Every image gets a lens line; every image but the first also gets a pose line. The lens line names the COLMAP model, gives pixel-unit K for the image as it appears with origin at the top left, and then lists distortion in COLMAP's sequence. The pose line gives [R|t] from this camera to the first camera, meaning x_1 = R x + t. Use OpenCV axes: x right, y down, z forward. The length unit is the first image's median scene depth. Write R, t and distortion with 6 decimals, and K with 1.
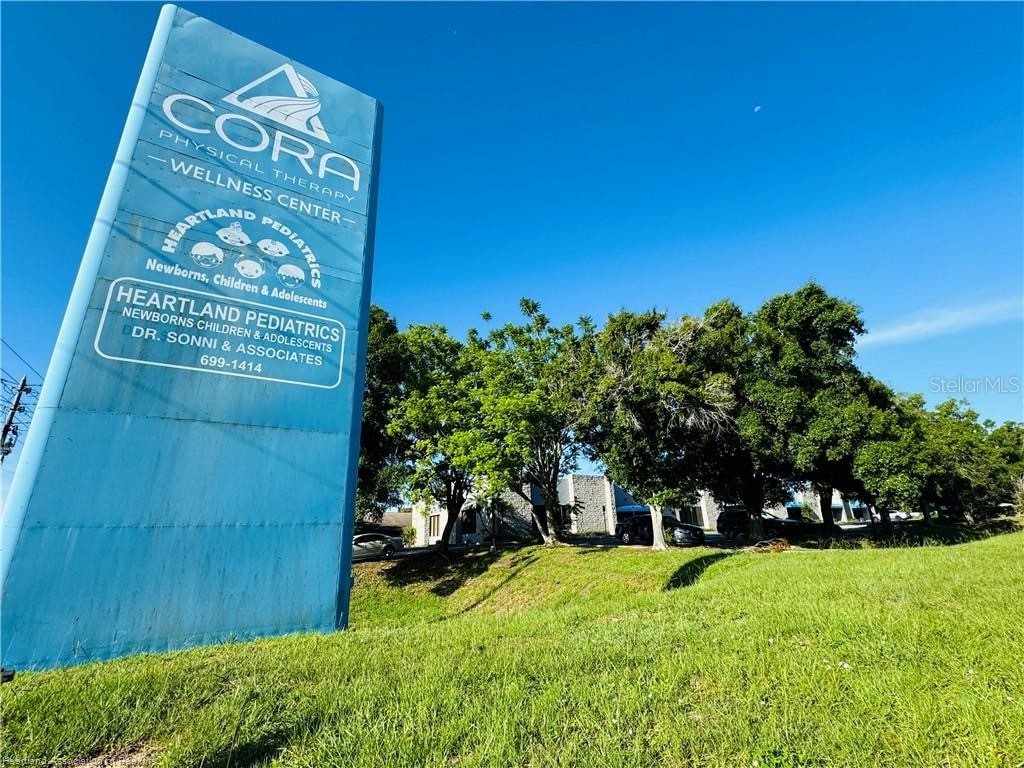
lens RADIAL K [[447.9, 0, 512.0], [0, 447.9, 384.0], [0, 0, 1]] dist [0.001219, 0.000132]
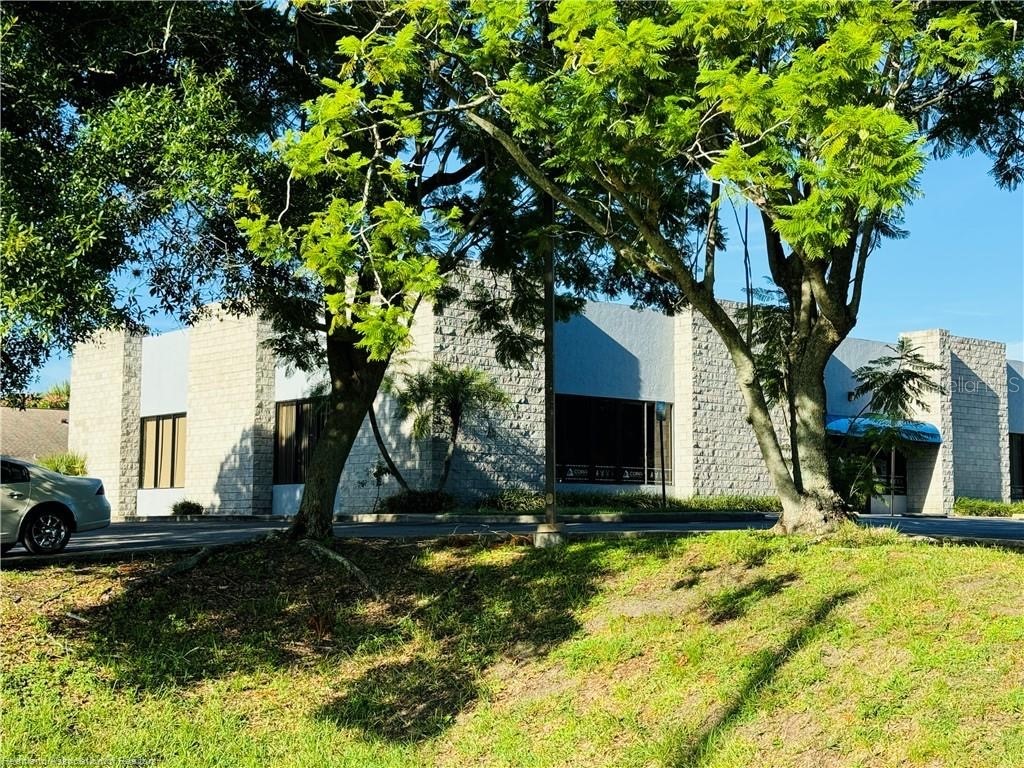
lens RADIAL K [[1449.7, 0, 512.0], [0, 1449.7, 384.0], [0, 0, 1]] dist [0.232409, 0.004156]
pose [[0.990880, 0.064779, 0.118152, -0.160440], [-0.090768, 0.968953, 0.229979, 0.121776], [-0.099586, -0.238606, 0.965997, 0.304257]]
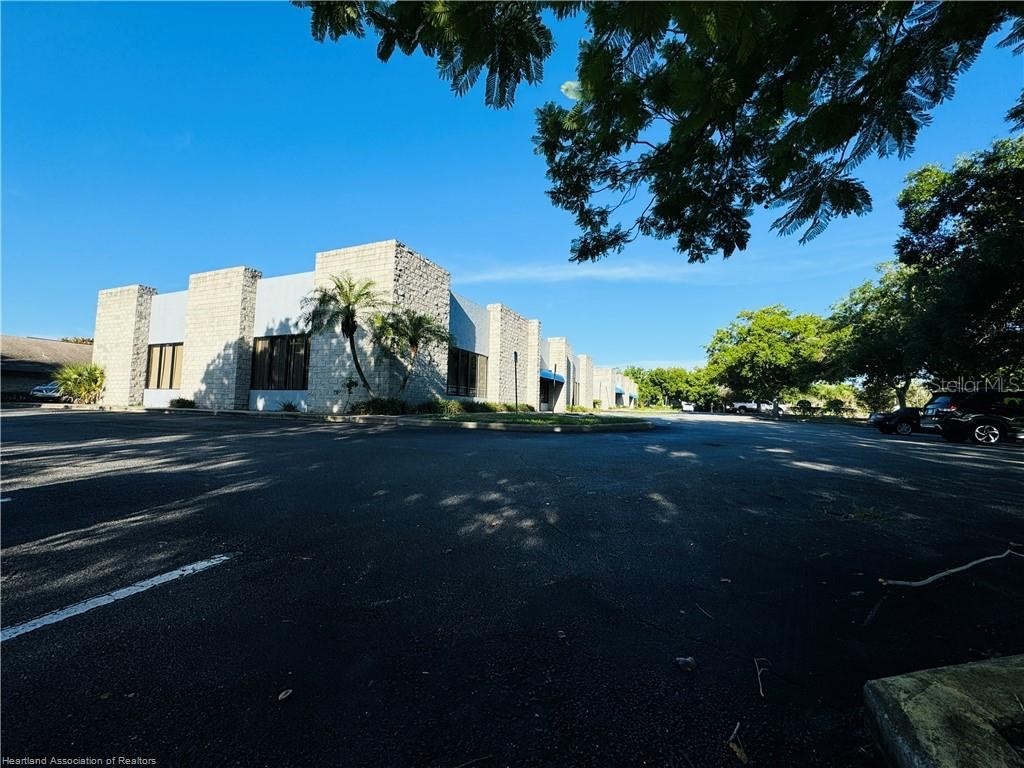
lens RADIAL K [[406.8, 0, 512.0], [0, 406.8, 384.0], [0, 0, 1]] dist [-0.000432, -0.000175]
pose [[0.828609, 0.101939, 0.550469, -0.245058], [-0.243219, 0.951188, 0.189966, 0.397475], [-0.504235, -0.291292, 0.812956, 1.145226]]
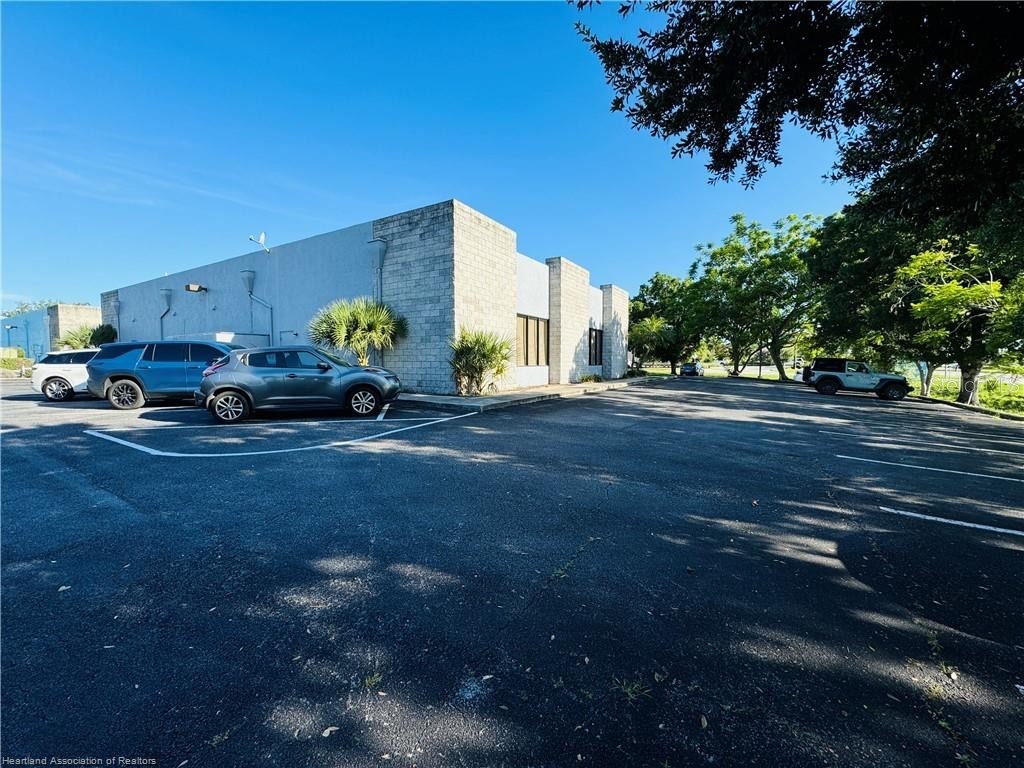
lens RADIAL K [[406.8, 0, 512.0], [0, 406.8, 384.0], [0, 0, 1]] dist [-0.000432, -0.000175]
pose [[-0.426638, -0.008279, 0.904385, -1.121759], [-0.300156, 0.944580, -0.132949, 0.921685], [-0.853163, -0.328177, -0.405478, 2.615569]]
